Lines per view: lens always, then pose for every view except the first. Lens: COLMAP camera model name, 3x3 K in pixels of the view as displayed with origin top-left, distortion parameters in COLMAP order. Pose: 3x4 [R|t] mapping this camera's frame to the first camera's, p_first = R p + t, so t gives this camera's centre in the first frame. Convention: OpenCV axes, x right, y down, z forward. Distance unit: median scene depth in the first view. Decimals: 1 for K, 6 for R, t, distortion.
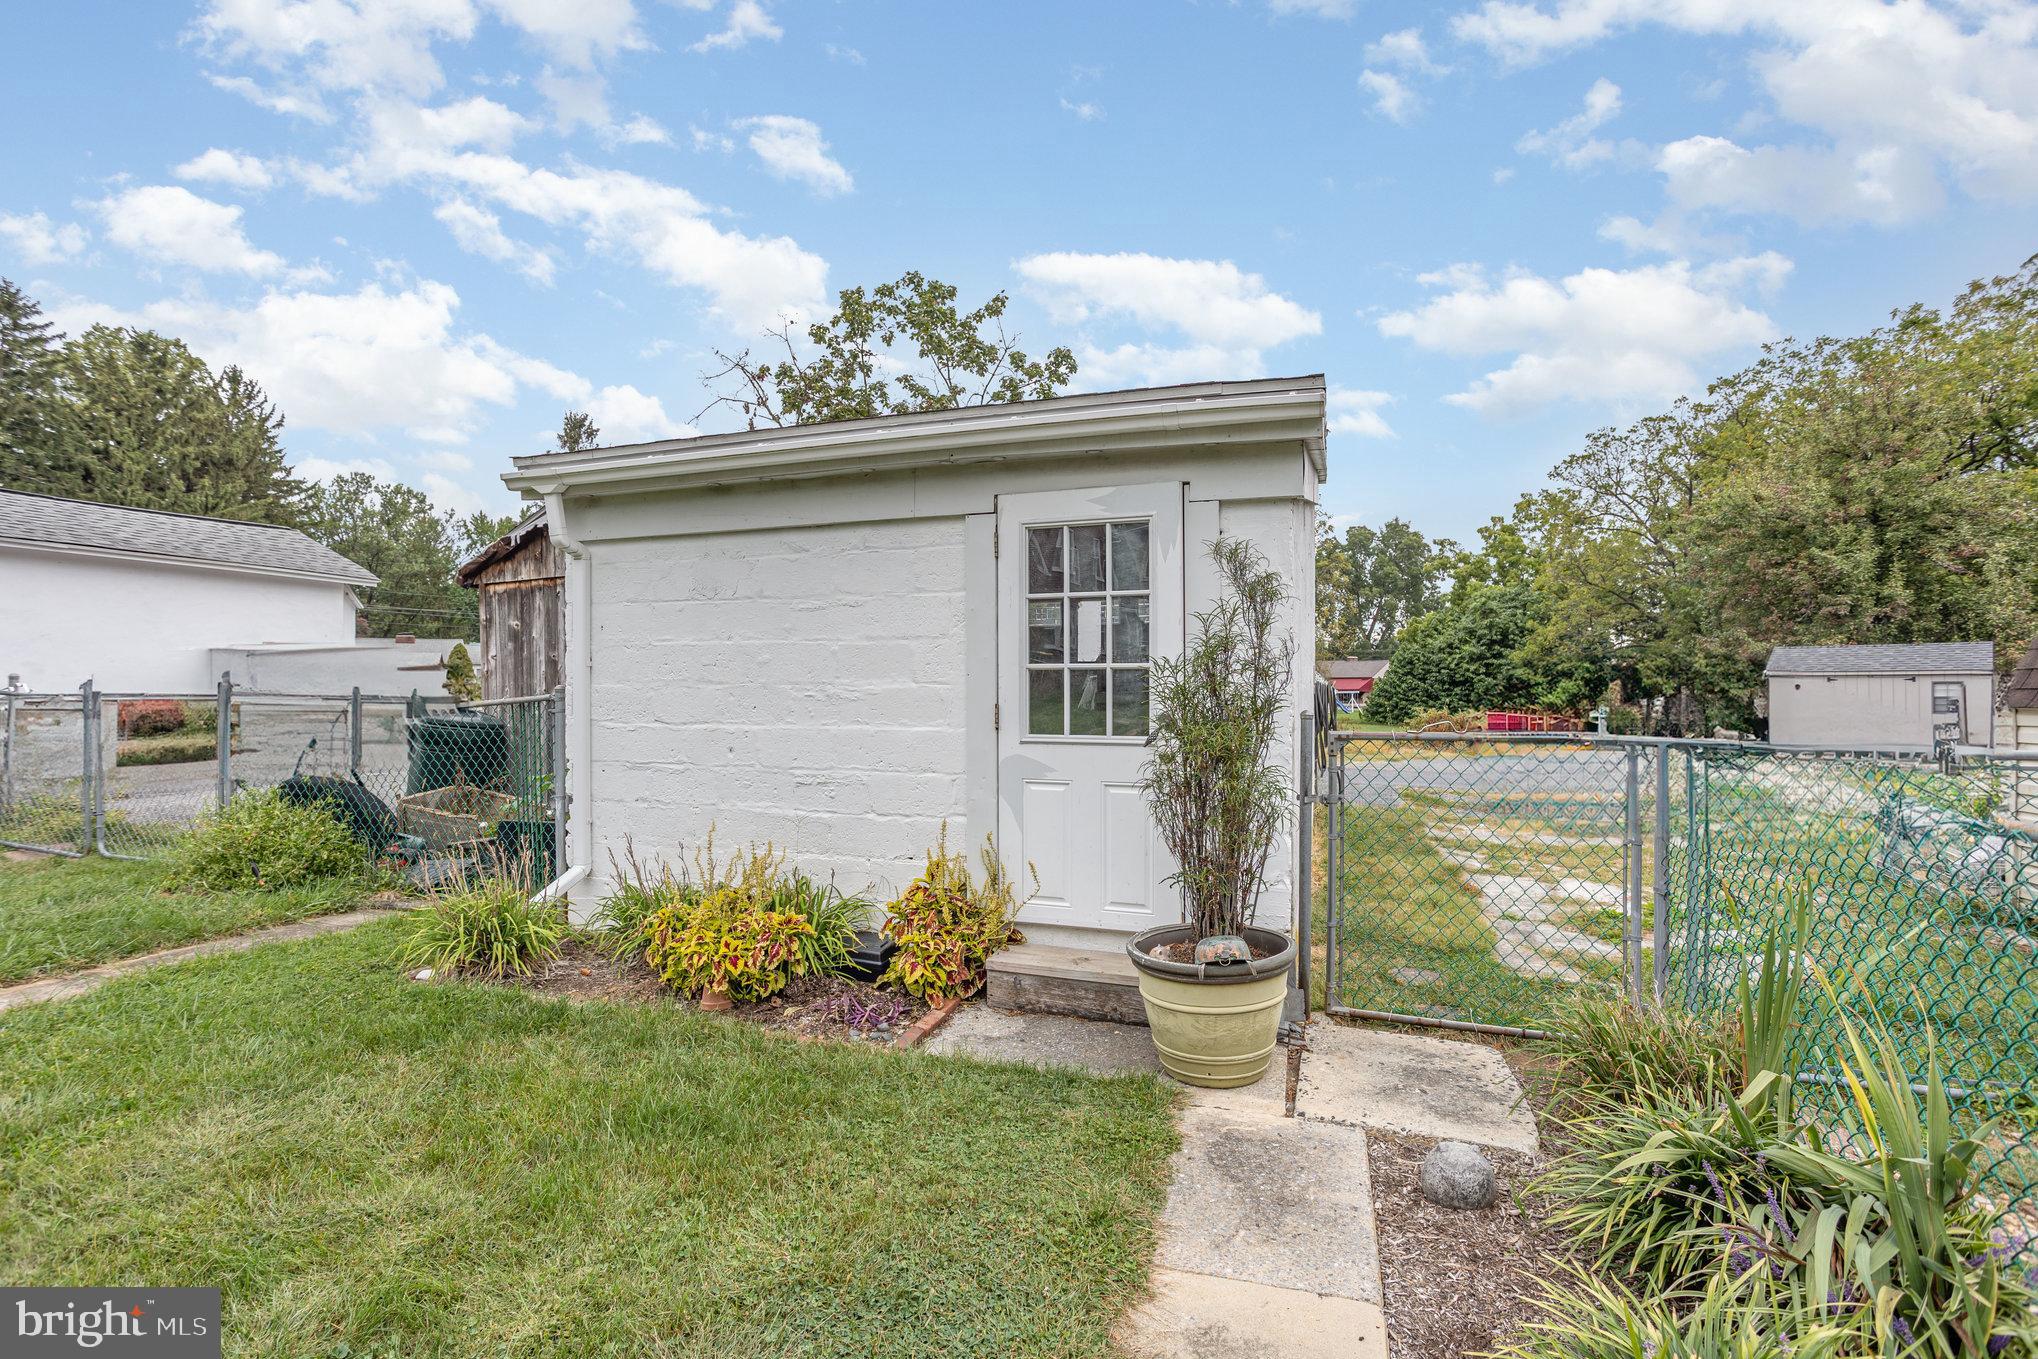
lens RADIAL K [[977.4, 0, 975.7], [0, 977.4, 688.9], [0, 0, 1]] dist [-0.072386, 0.035104]
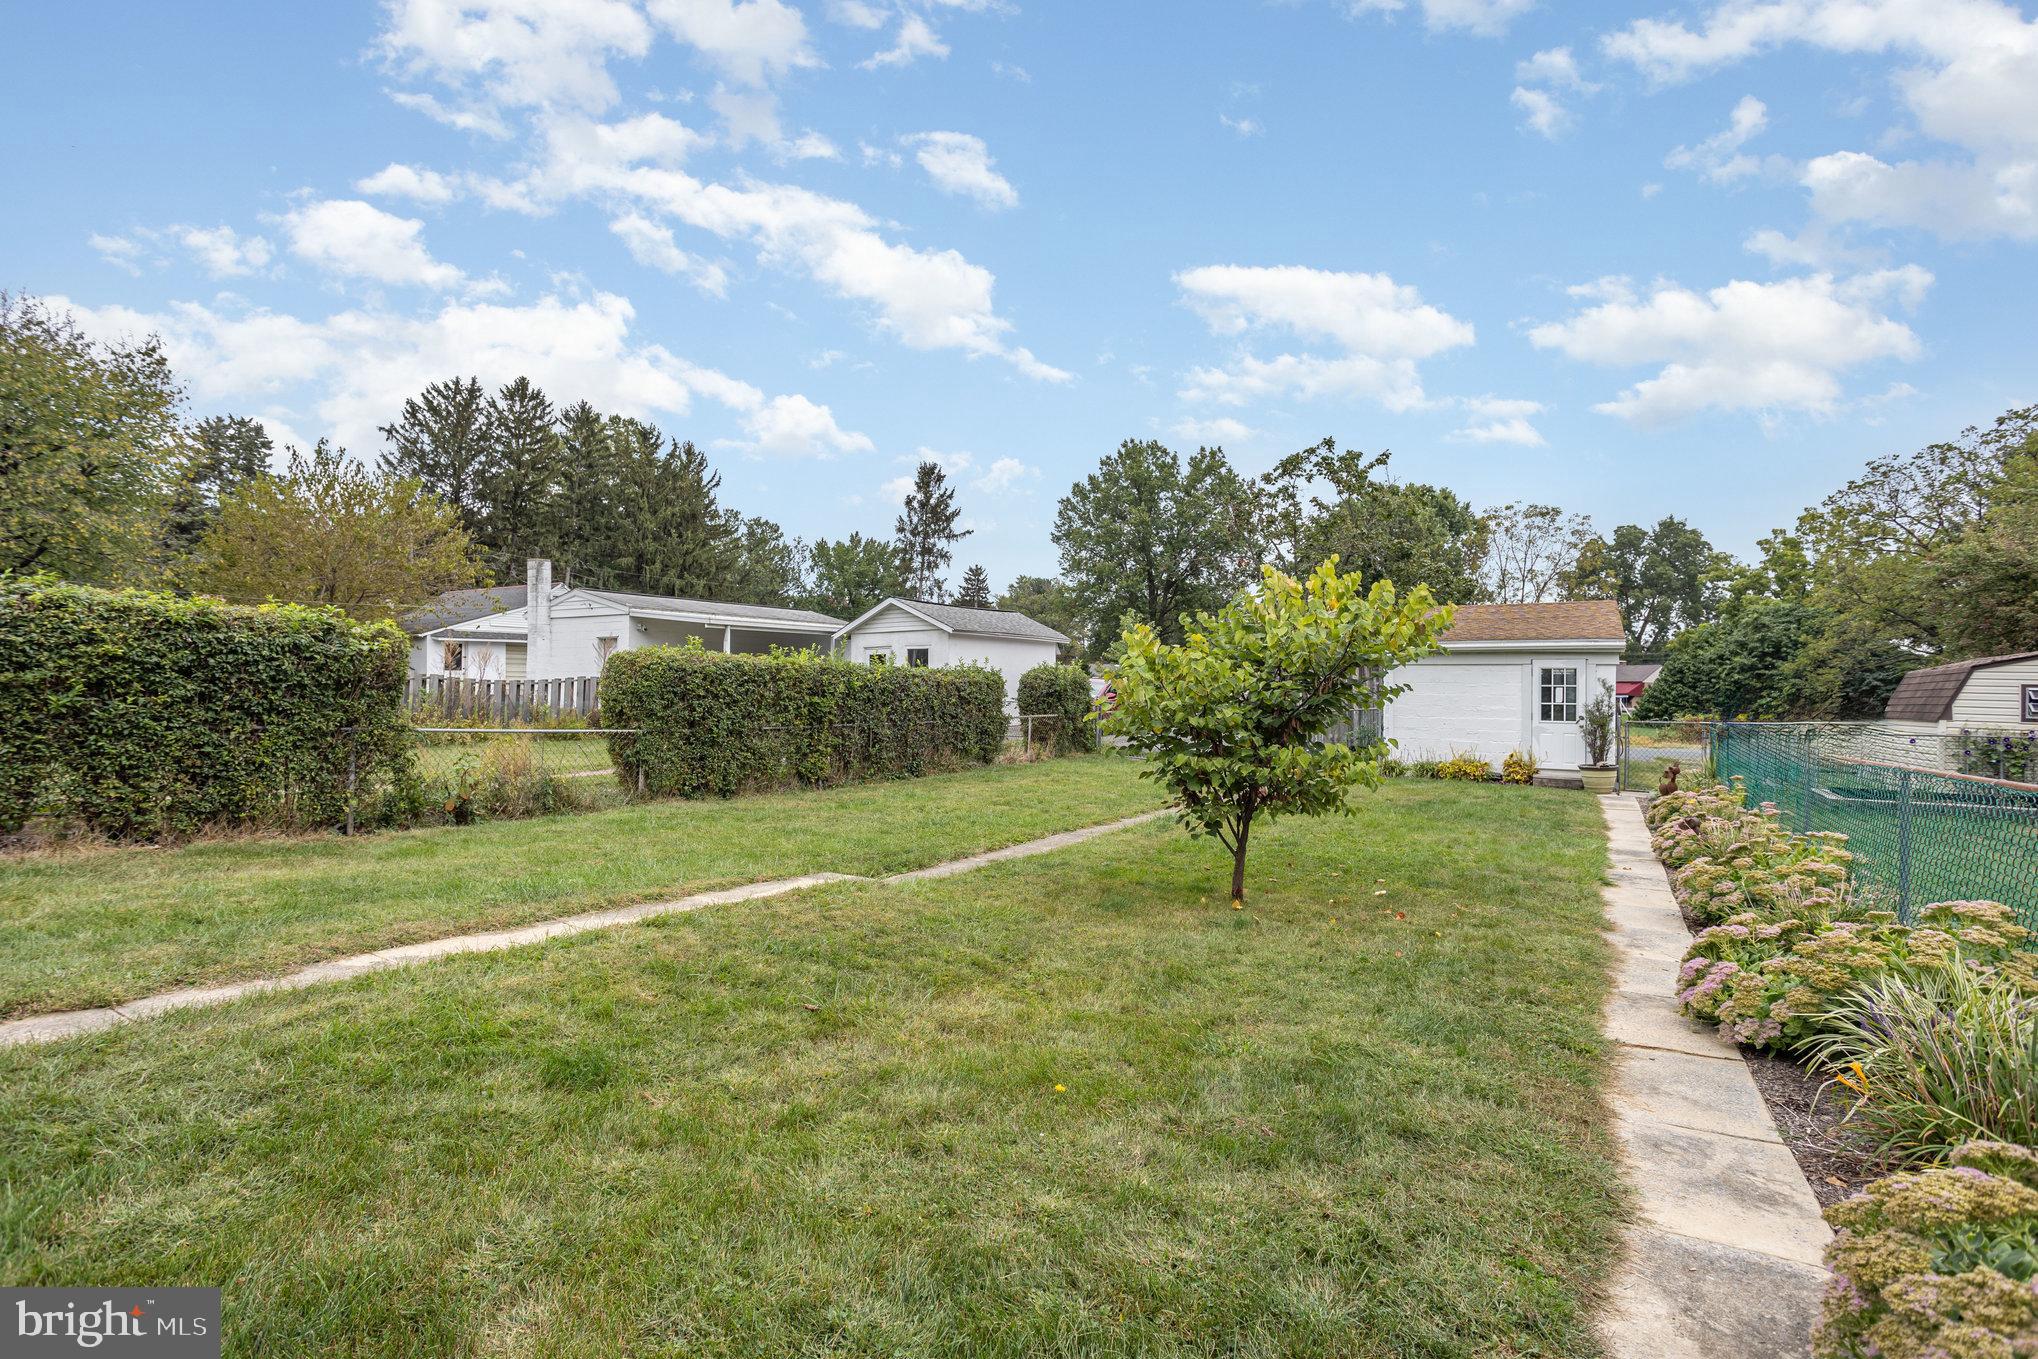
lens RADIAL K [[972.3, 0, 1002.0], [0, 972.3, 676.4], [0, 0, 1]] dist [-0.040056, 0.022972]
pose [[0.980063, 0.006789, -0.198570, -0.098241], [-0.008735, 0.999922, -0.008925, -0.005839], [0.198494, 0.010481, 0.980046, -0.243431]]
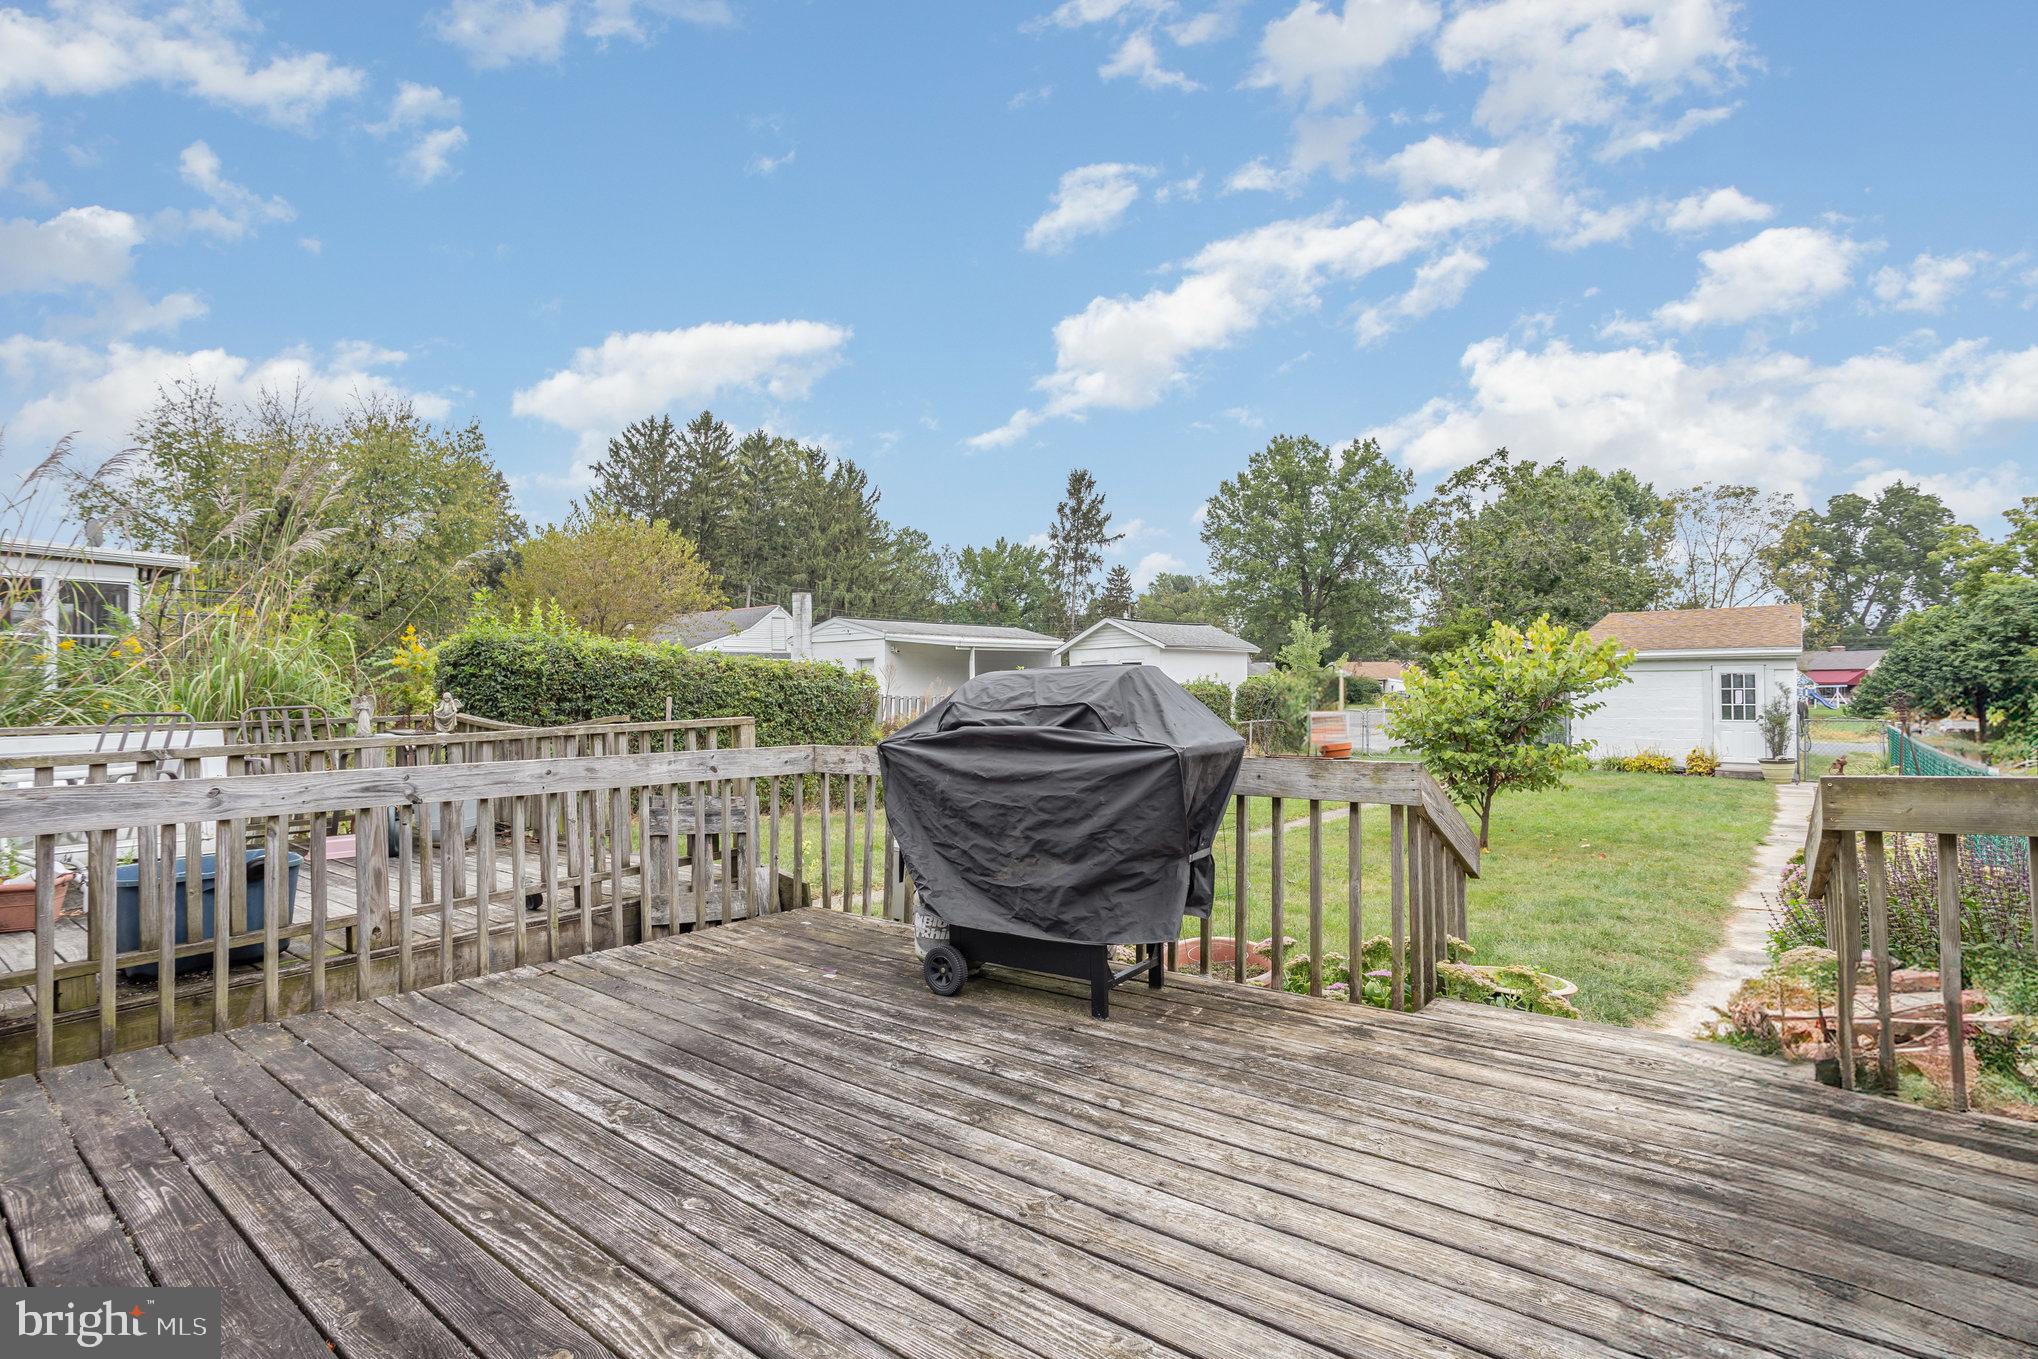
lens RADIAL K [[998.9, 0, 988.3], [0, 998.9, 668.3], [0, 0, 1]] dist [-0.041064, 0.024634]
pose [[0.940890, -0.014922, -0.338383, -0.118149], [0.009767, 0.999809, -0.016934, -0.010836], [0.338571, 0.012628, 0.940856, -0.327431]]
